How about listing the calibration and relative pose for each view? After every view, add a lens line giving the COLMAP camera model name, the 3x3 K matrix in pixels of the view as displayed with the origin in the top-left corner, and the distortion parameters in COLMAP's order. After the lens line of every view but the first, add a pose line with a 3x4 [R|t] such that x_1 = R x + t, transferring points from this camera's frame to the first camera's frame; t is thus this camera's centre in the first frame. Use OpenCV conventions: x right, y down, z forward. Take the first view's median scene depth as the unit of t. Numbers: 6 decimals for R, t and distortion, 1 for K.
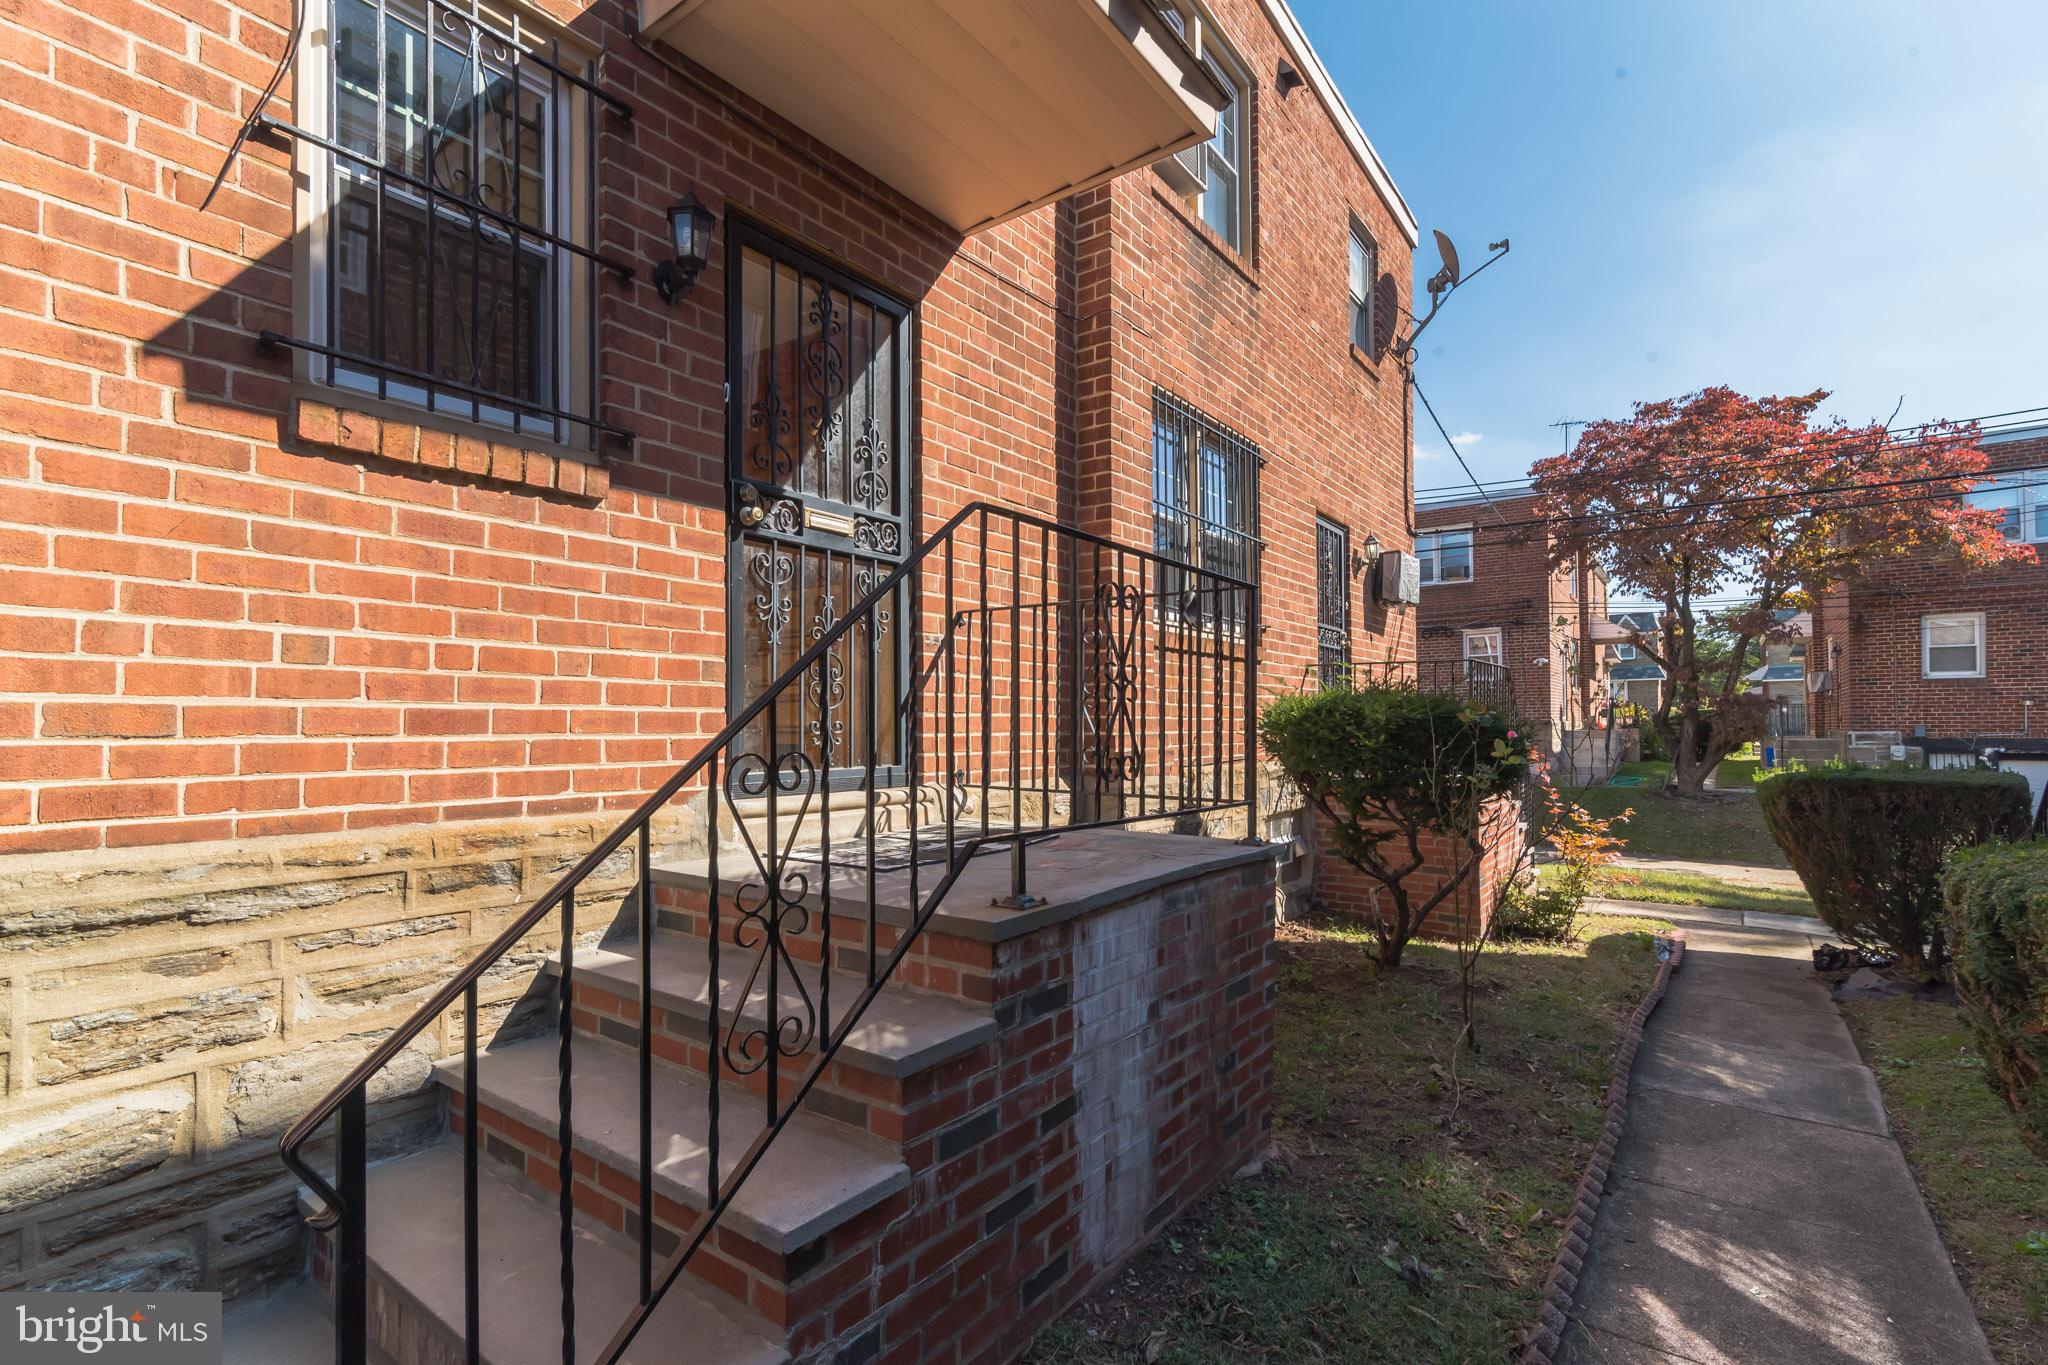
lens RADIAL K [[957.7, 0, 1014.3], [0, 957.7, 684.4], [0, 0, 1]] dist [0.010216, 0.000657]
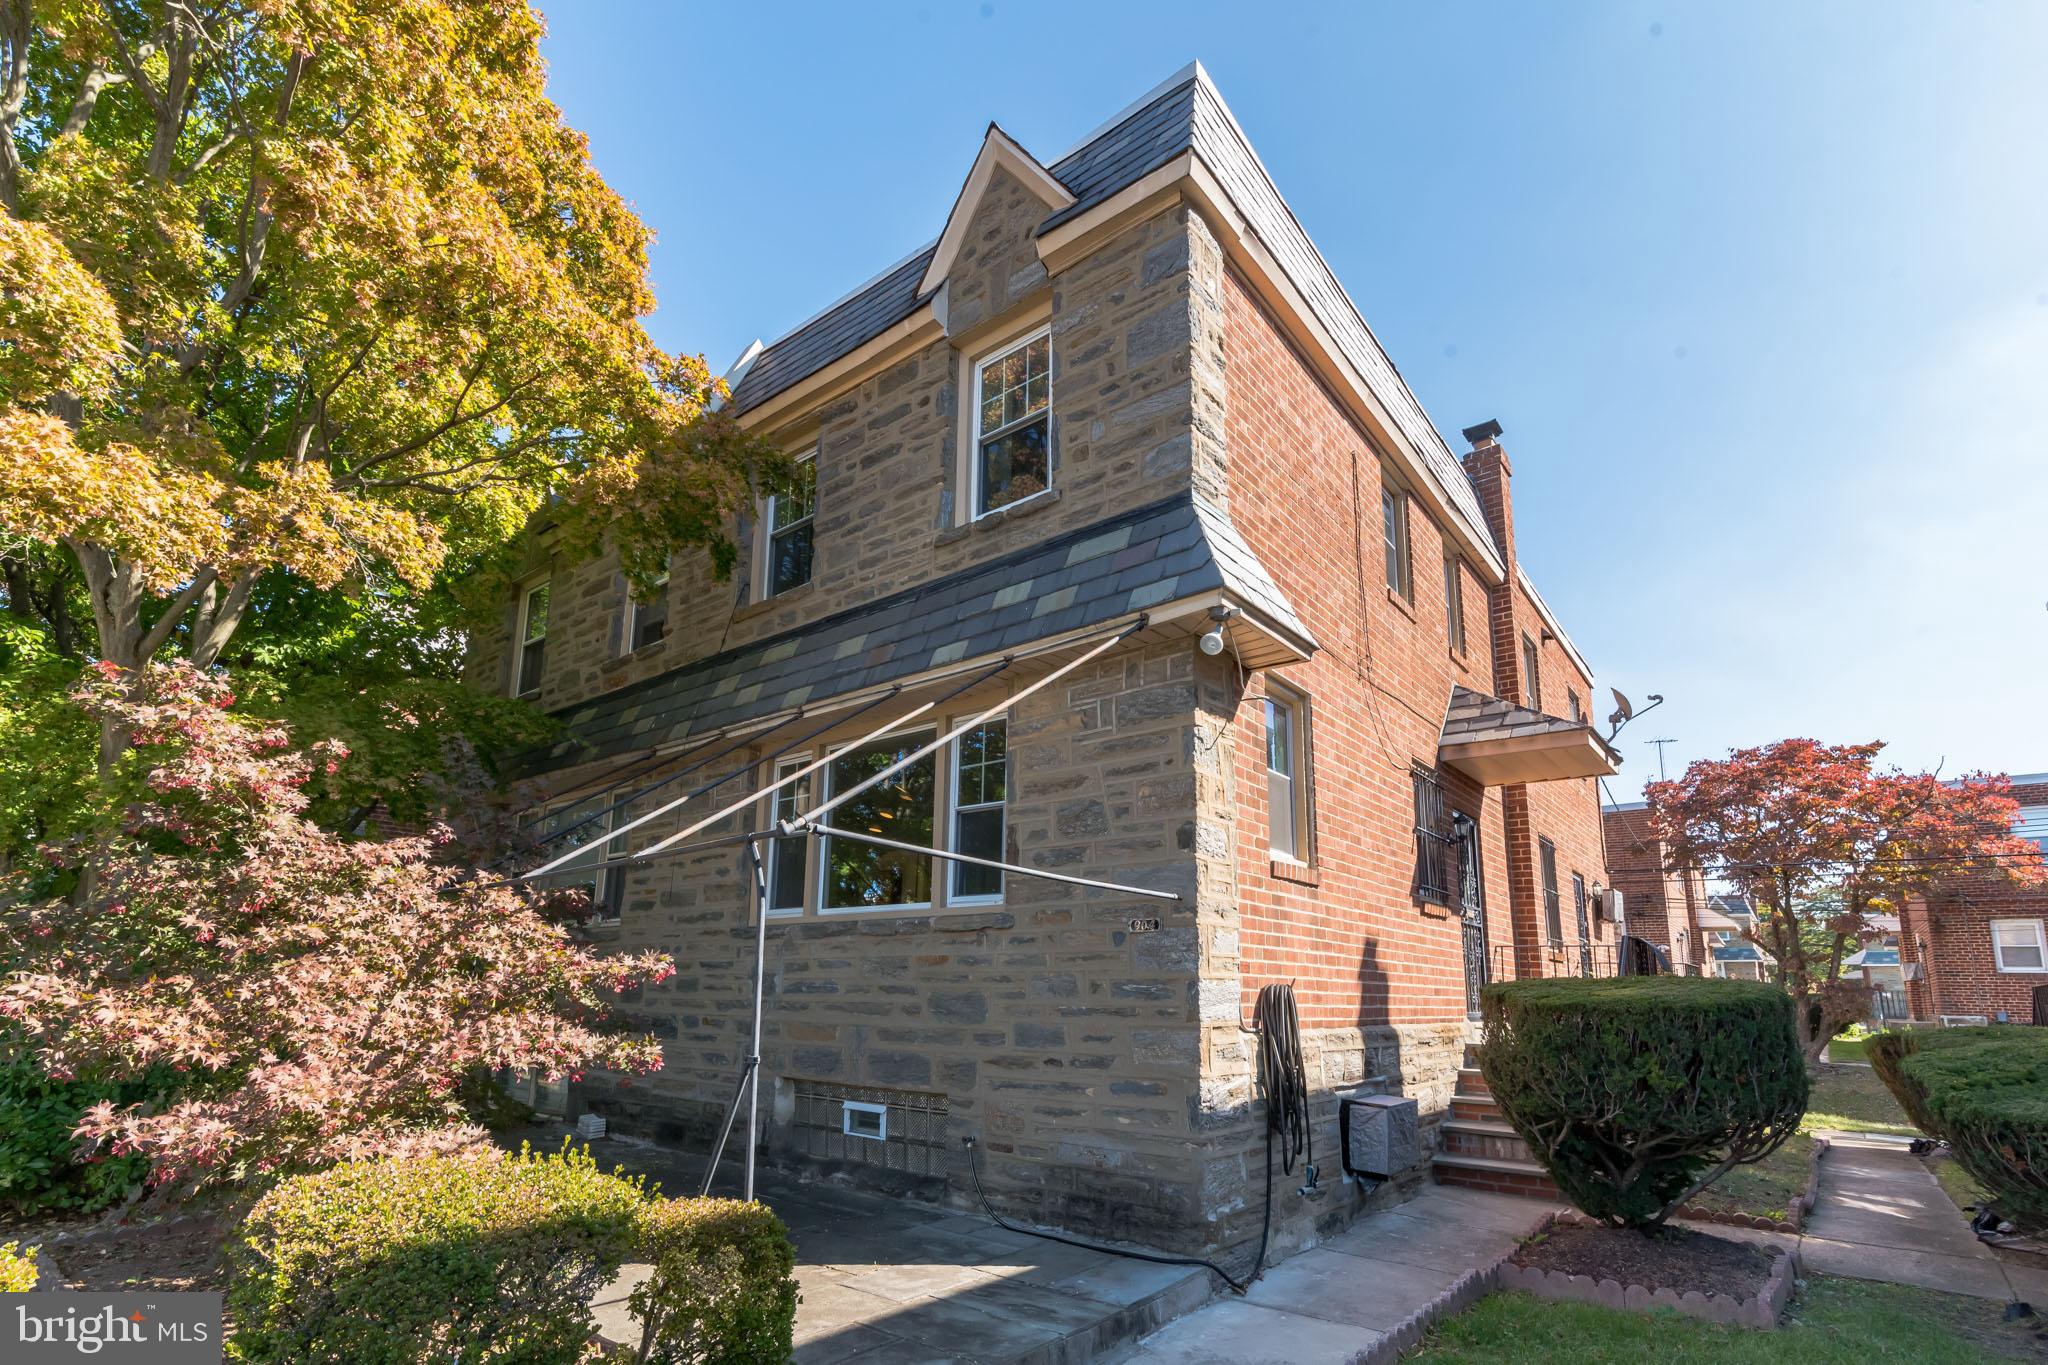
lens RADIAL K [[957.7, 0, 1022.3], [0, 957.7, 787.6], [0, 0, 1]] dist [0.010216, 0.000657]
pose [[0.998701, 0.010701, -0.049819, -0.236407], [-0.018815, 0.986052, -0.165373, -0.010485], [0.047354, 0.166095, 0.984972, -0.306893]]
